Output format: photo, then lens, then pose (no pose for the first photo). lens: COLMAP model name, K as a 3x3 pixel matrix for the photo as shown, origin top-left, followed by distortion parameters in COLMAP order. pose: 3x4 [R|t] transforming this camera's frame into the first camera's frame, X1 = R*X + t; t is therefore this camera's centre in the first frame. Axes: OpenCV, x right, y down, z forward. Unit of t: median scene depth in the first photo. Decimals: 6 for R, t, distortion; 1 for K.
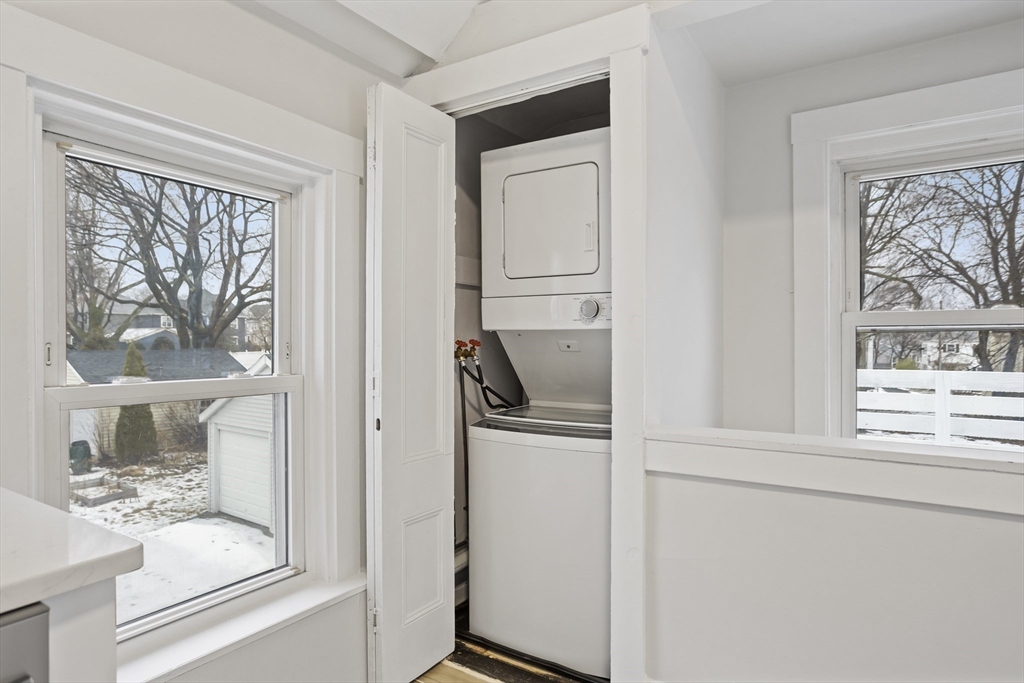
lens RADIAL K [[585.8, 0, 512.0], [0, 585.8, 341.2], [0, 0, 1]] dist [-0.002531, -0.000782]
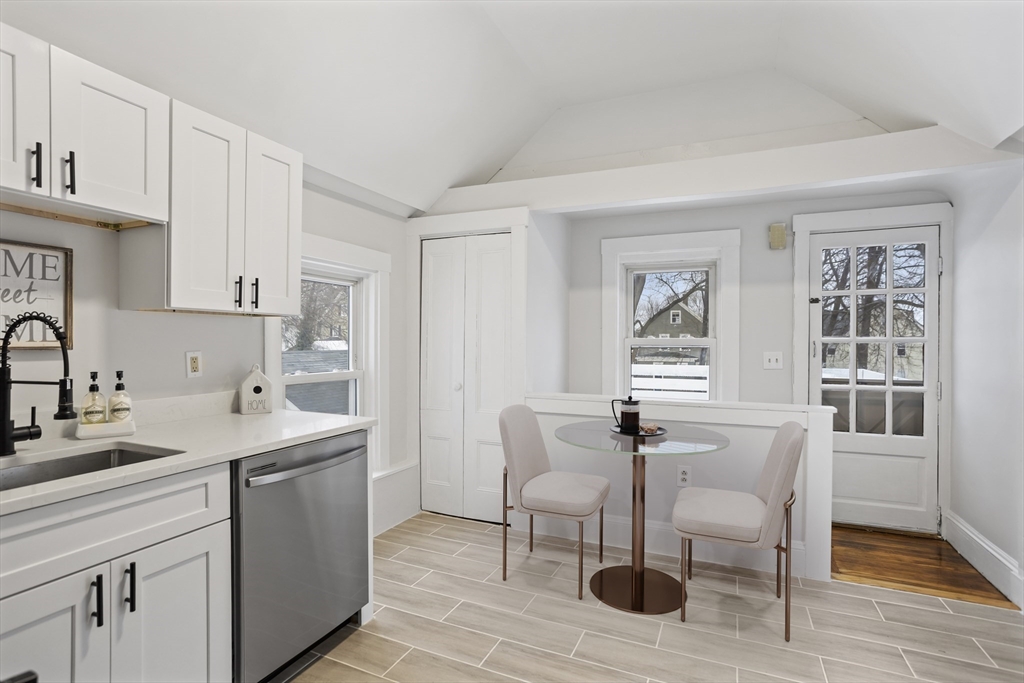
lens RADIAL K [[516.9, 0, 513.5], [0, 516.9, 342.6], [0, 0, 1]] dist [-0.027362, 0.011893]
pose [[0.987000, 0.003630, 0.160678, -0.127136], [-0.004564, 0.999975, 0.005440, -0.051889], [-0.160655, -0.006103, 0.986992, -0.865013]]
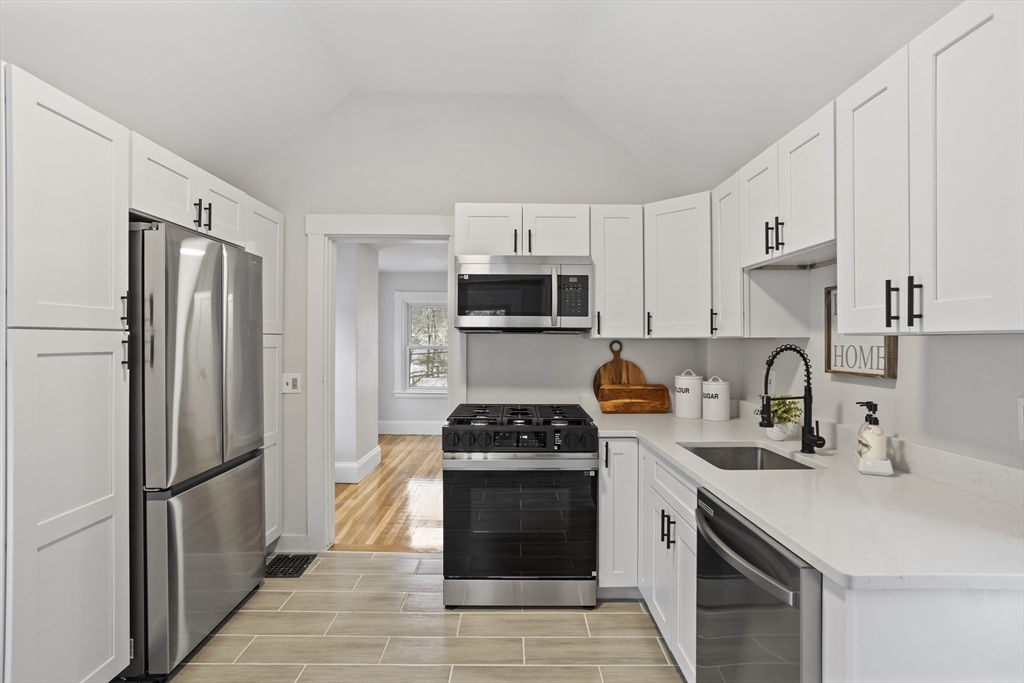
lens RADIAL K [[516.9, 0, 517.0], [0, 516.9, 342.8], [0, 0, 1]] dist [-0.027362, 0.011893]
pose [[-0.839867, -0.001459, -0.542791, 0.307562], [-0.003280, 0.999992, 0.002388, -0.096504], [0.542783, 0.003786, -0.839865, 0.645750]]
